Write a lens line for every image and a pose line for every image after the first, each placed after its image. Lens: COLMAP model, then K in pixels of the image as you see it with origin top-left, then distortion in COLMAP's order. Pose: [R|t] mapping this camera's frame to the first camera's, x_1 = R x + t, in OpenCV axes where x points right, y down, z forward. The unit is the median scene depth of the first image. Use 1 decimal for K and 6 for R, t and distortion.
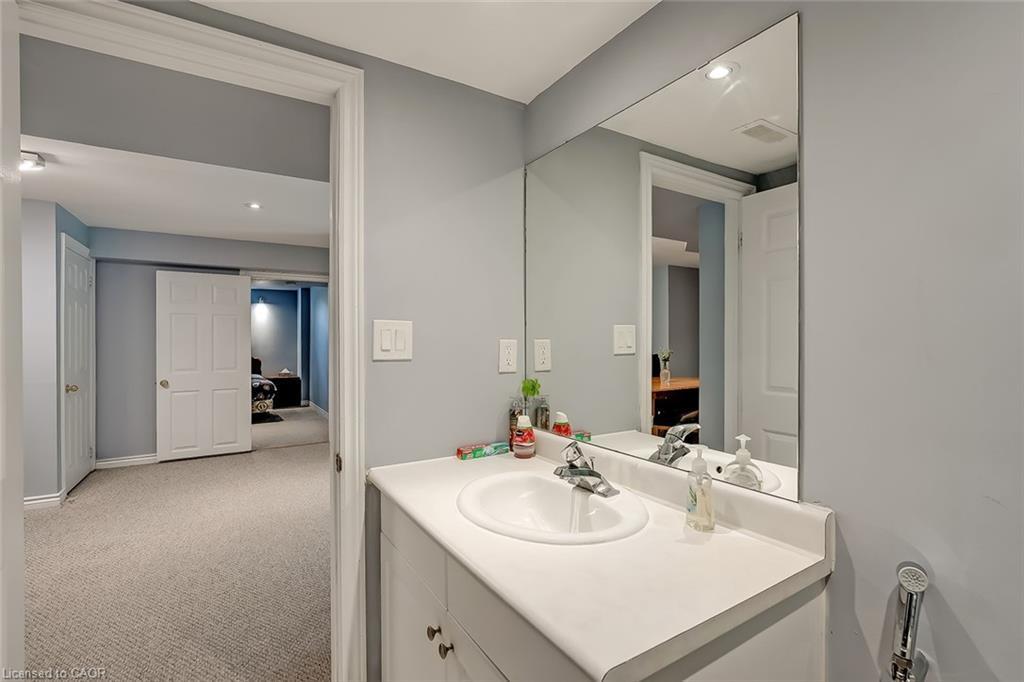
lens RADIAL K [[463.0, 0, 507.5], [0, 463.0, 342.7], [0, 0, 1]] dist [0.004108, 0.000755]
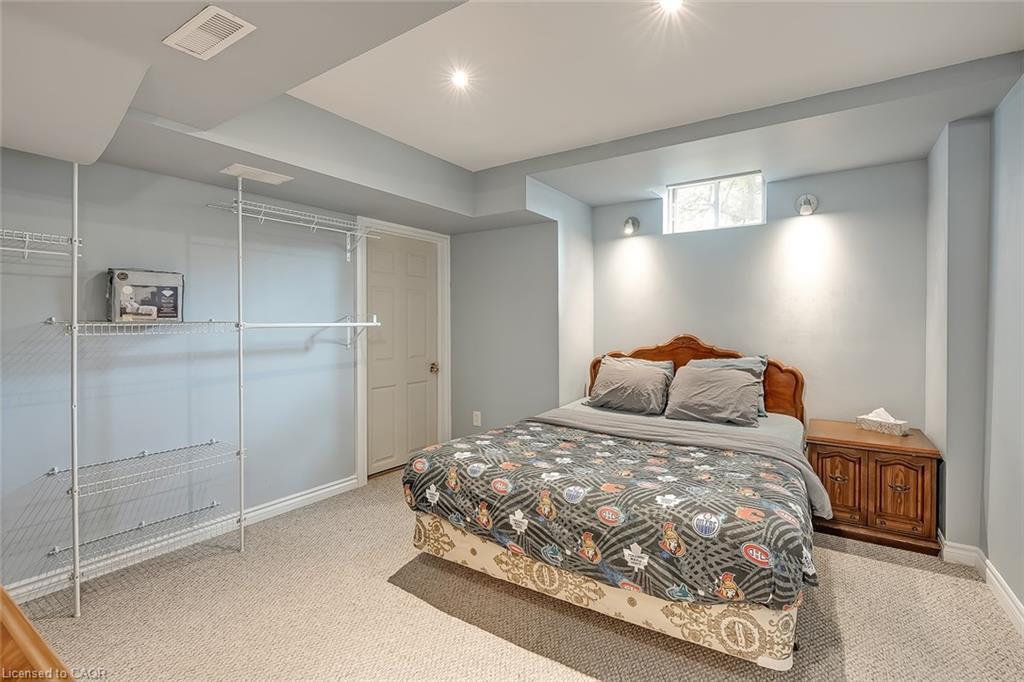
lens RADIAL K [[463.0, 0, 507.7], [0, 463.0, 332.8], [0, 0, 1]] dist [0.004108, 0.000755]
pose [[0.420527, 0.014074, -0.907171, -0.304297], [0.000120, 0.999879, 0.015568, 0.000365], [0.907280, -0.006656, 0.420475, 0.645959]]
